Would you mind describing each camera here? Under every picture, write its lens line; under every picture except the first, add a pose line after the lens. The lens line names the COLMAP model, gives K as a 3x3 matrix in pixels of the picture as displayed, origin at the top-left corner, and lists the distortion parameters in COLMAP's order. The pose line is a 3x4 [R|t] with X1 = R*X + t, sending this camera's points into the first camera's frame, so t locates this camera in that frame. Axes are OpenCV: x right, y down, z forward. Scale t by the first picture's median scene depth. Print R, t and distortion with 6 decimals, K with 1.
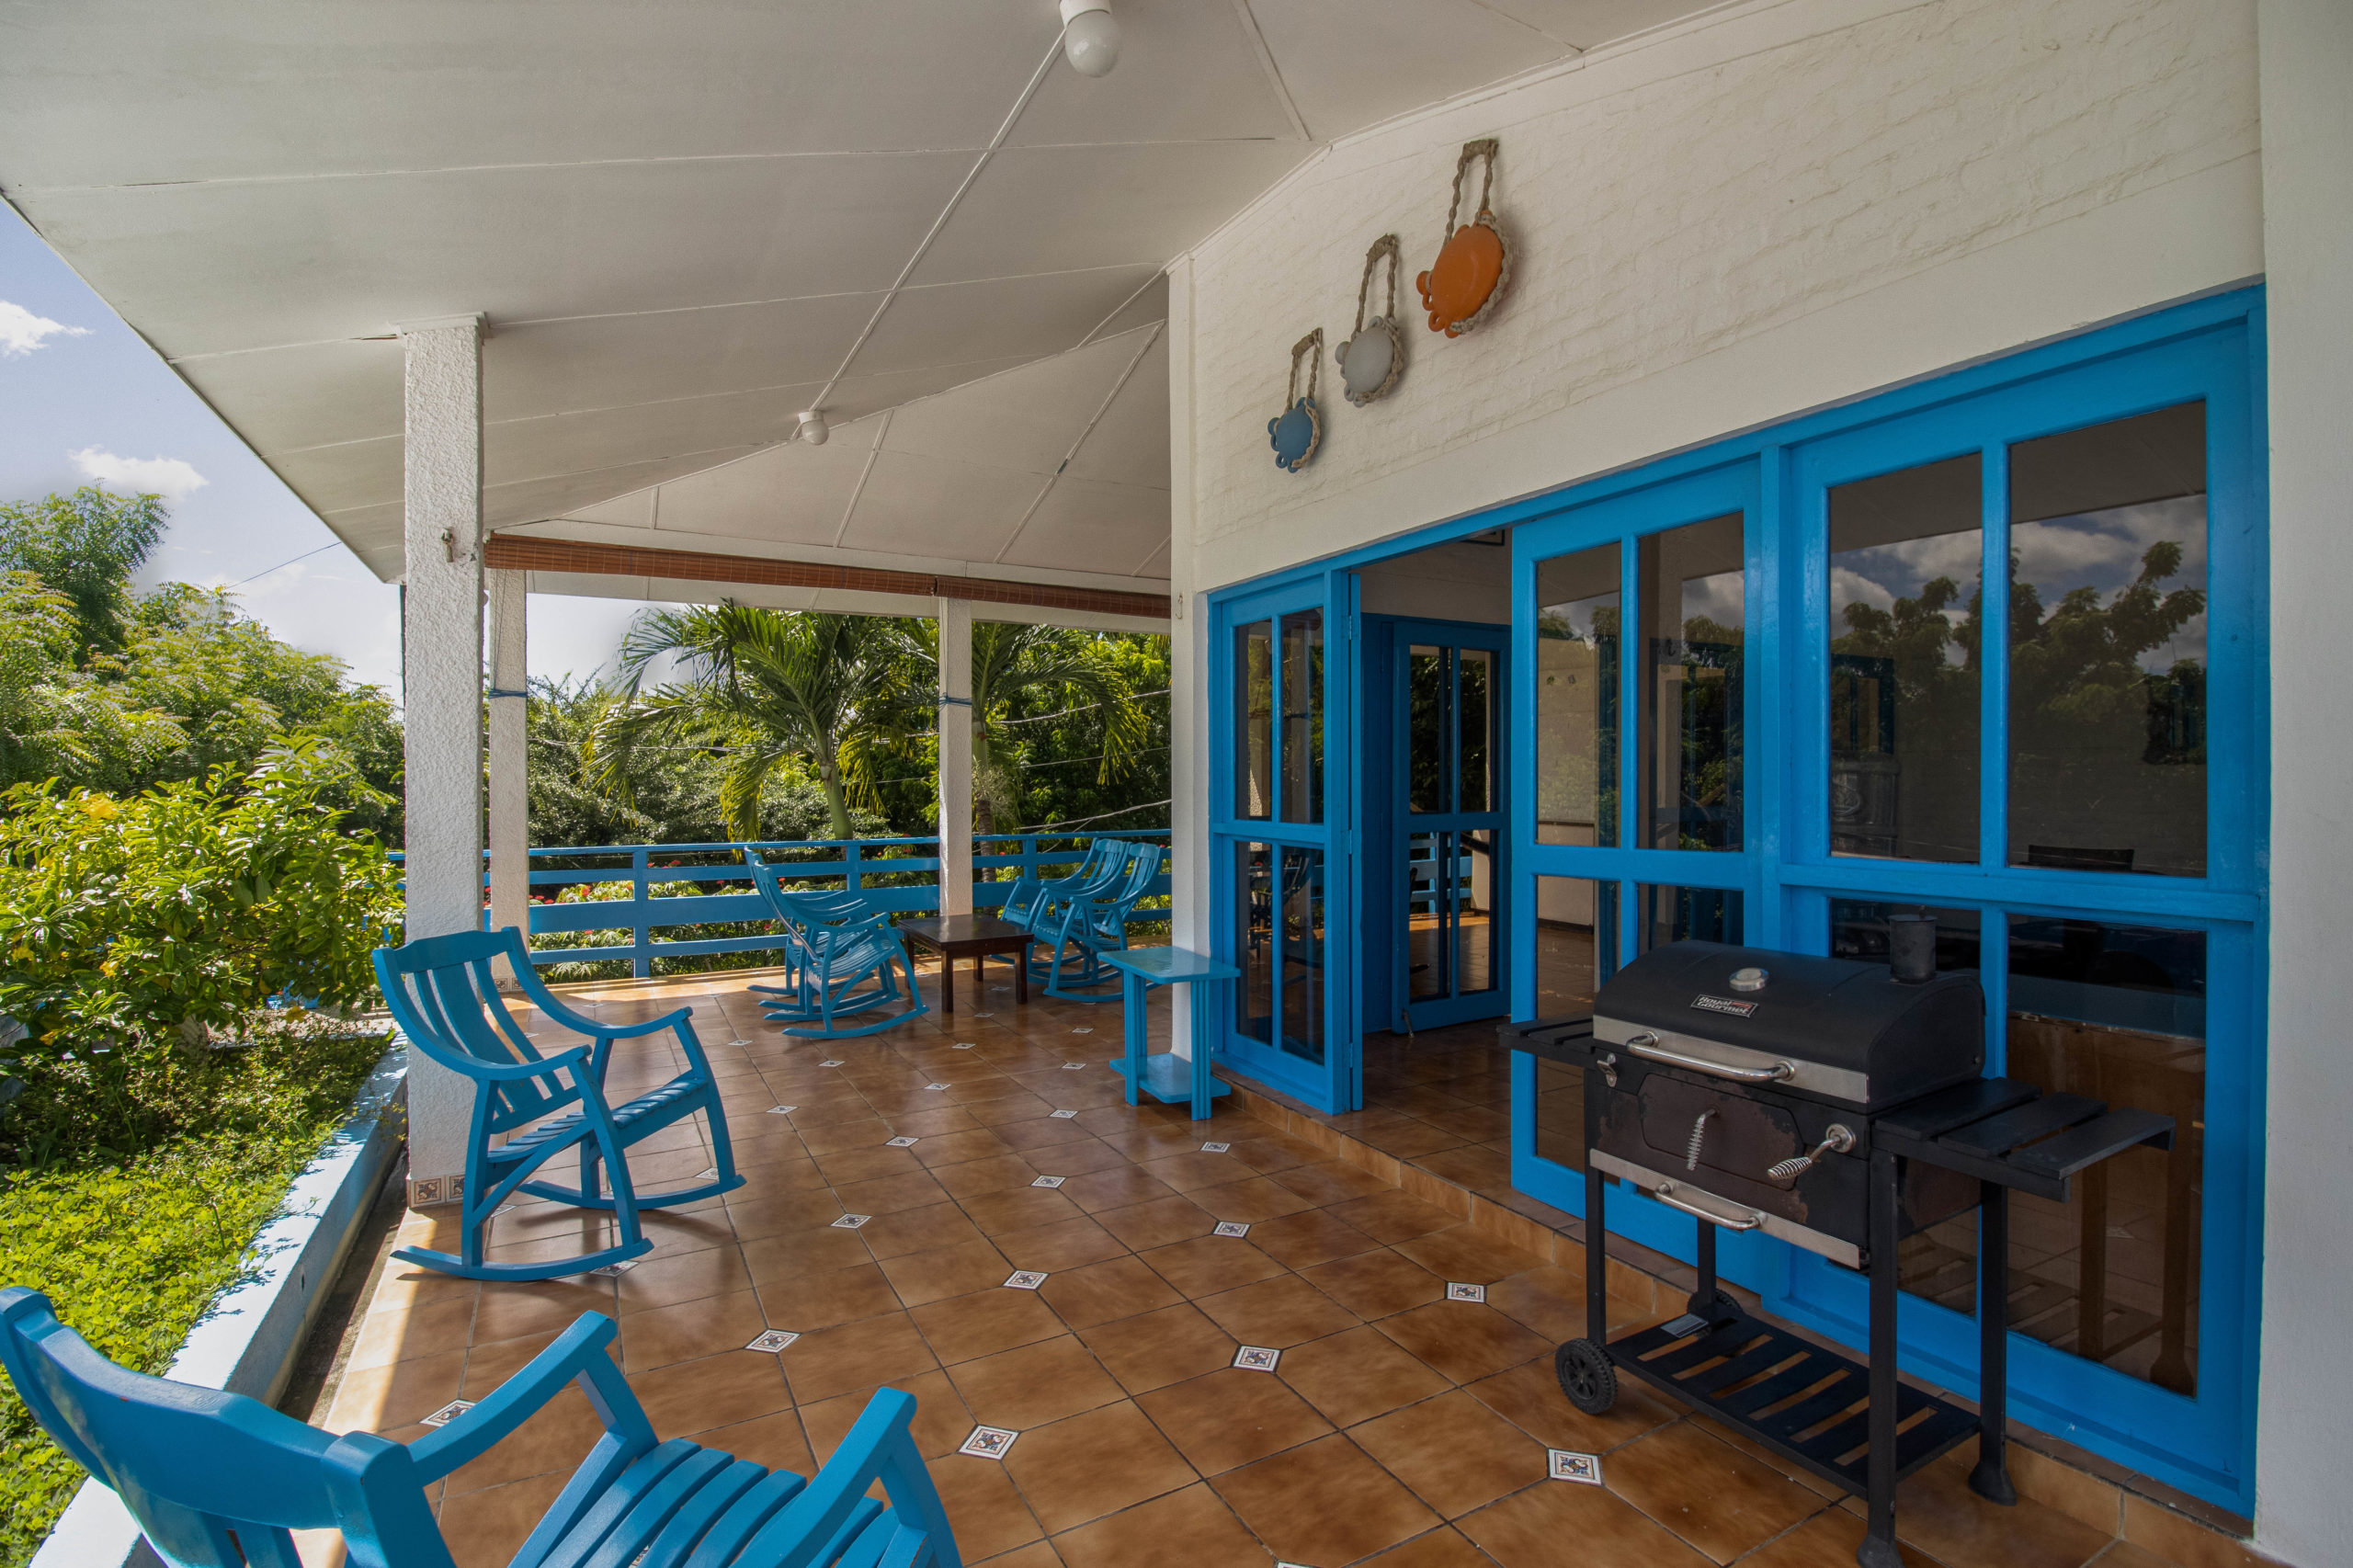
lens RADIAL K [[1119.6, 0, 1185.8], [0, 1119.6, 787.6], [0, 0, 1]] dist [0.001063, -0.016327]
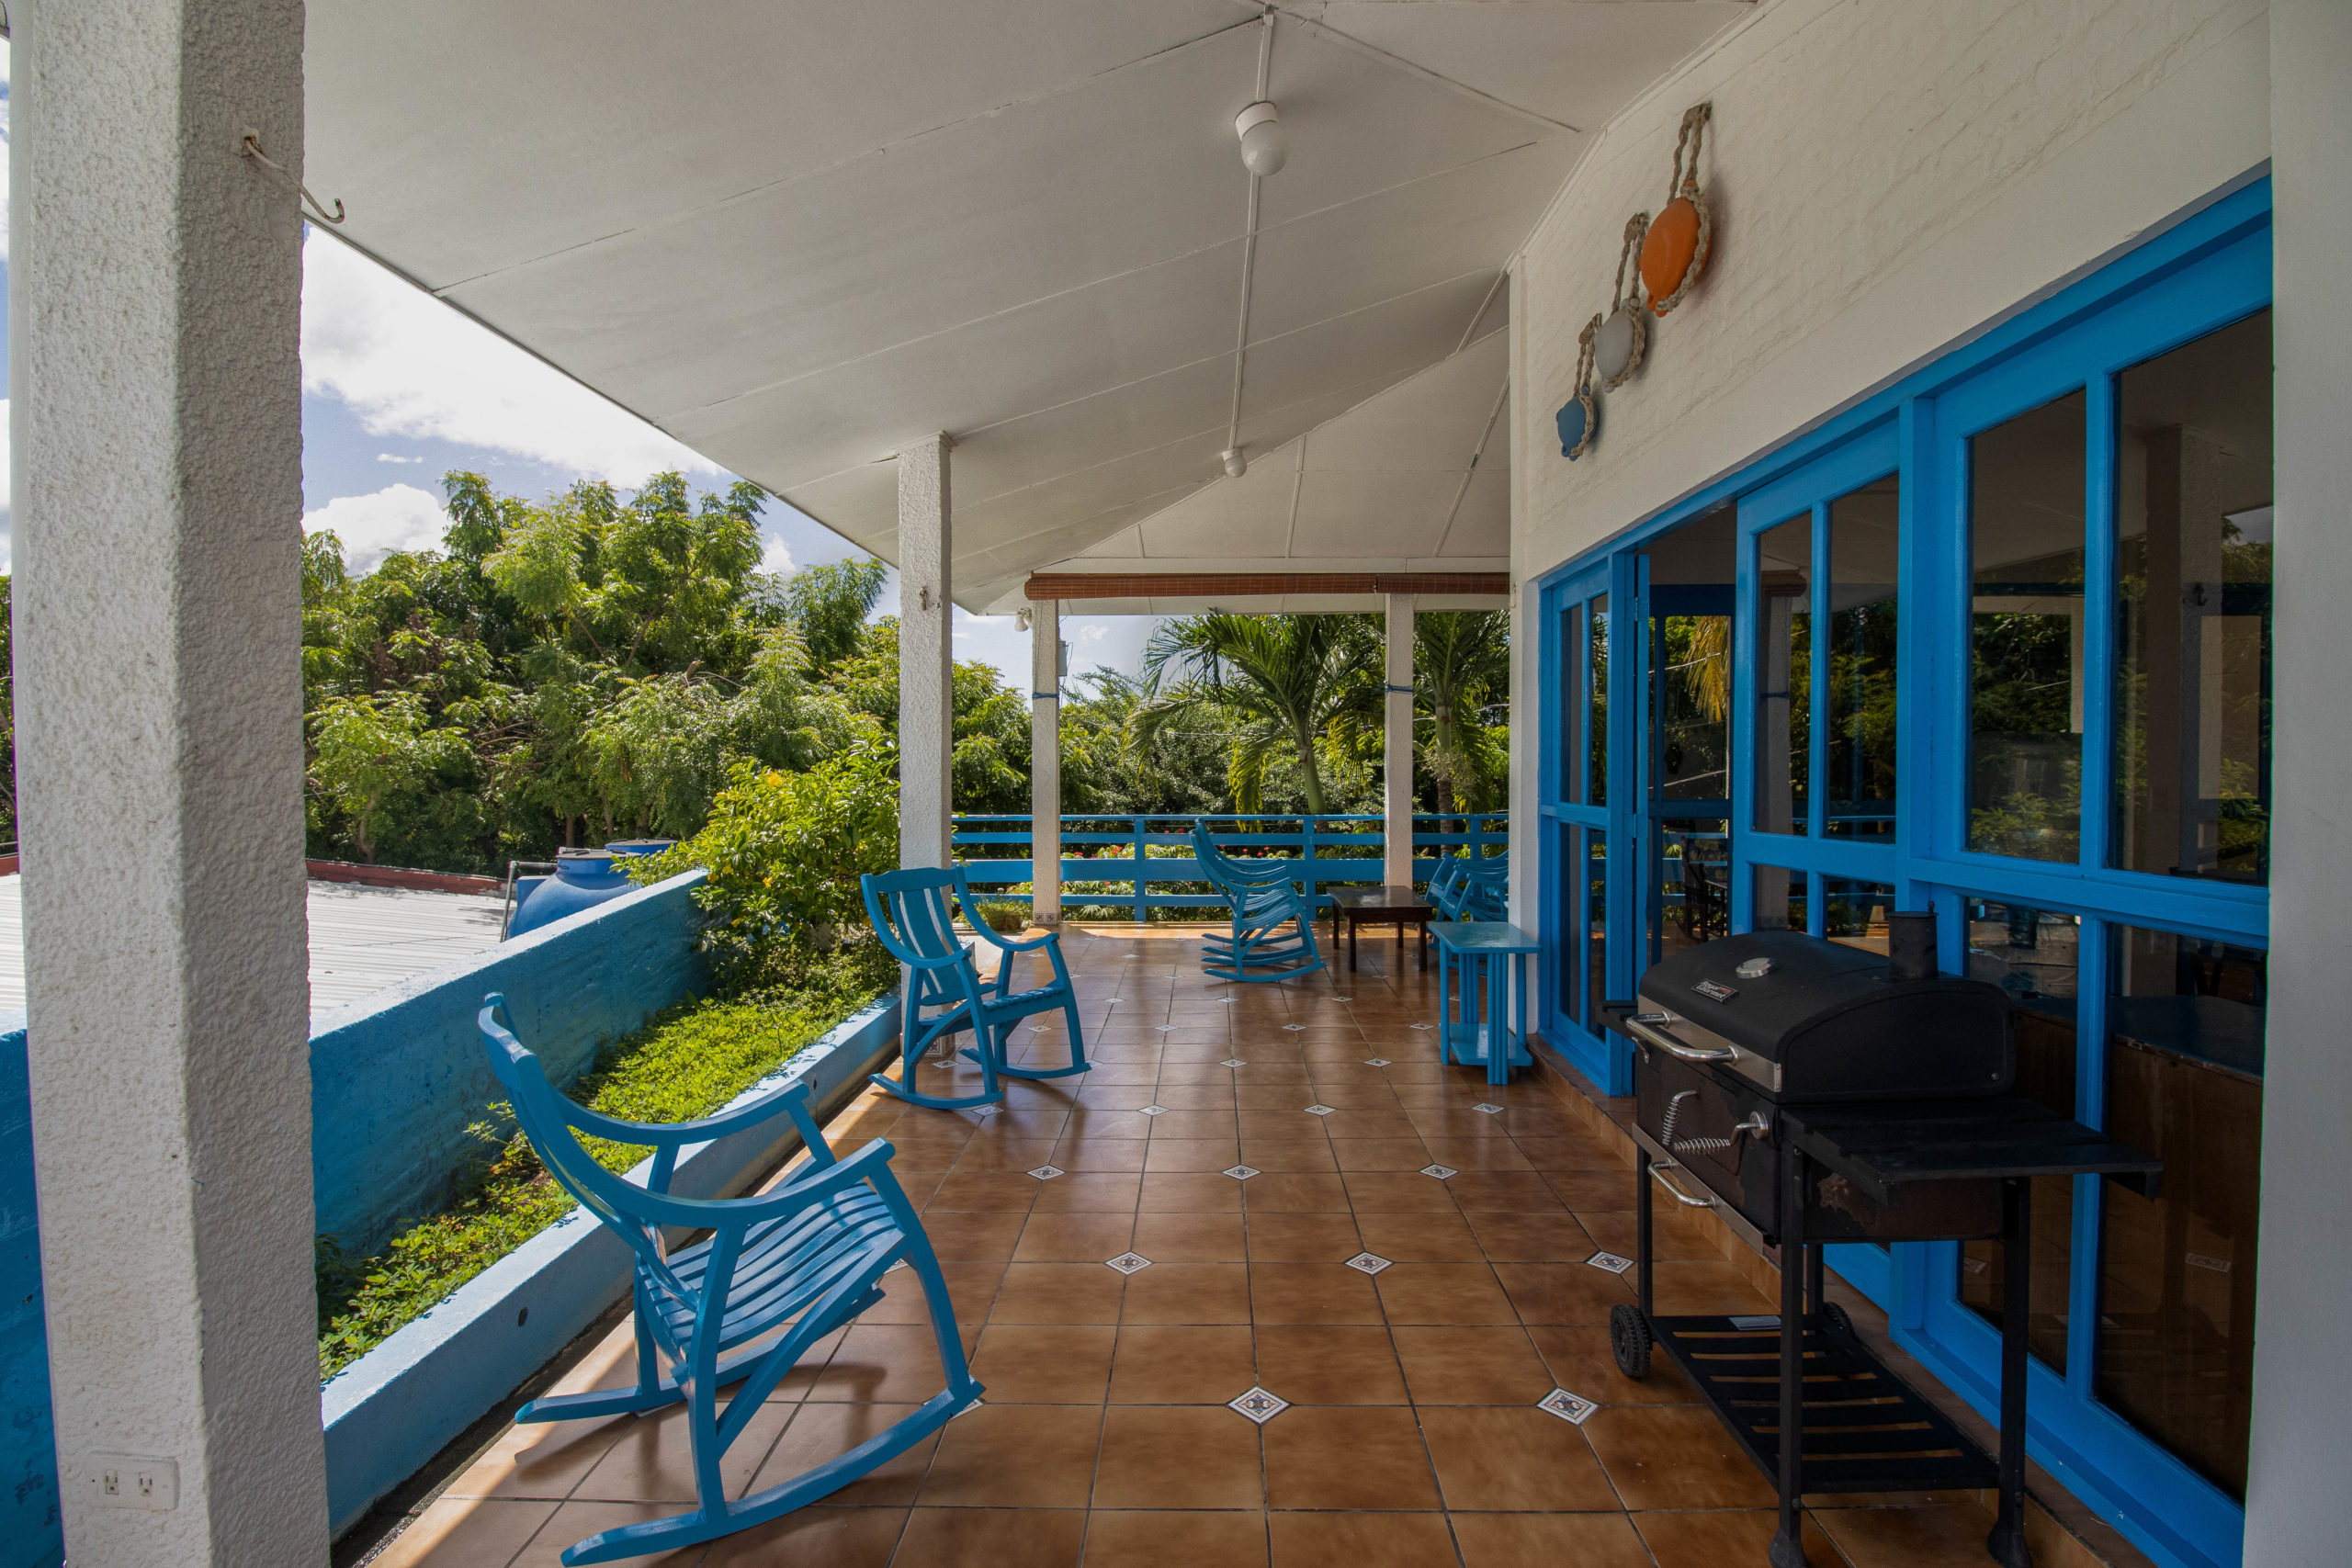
lens RADIAL K [[1119.1, 0, 1185.3], [0, 1119.1, 787.6], [0, 0, 1]] dist [0.001063, -0.016327]
pose [[0.857969, 0.013042, -0.513536, 0.321863], [-0.004309, 0.999825, 0.018193, -0.001859], [0.513683, -0.013396, 0.857875, -0.056669]]
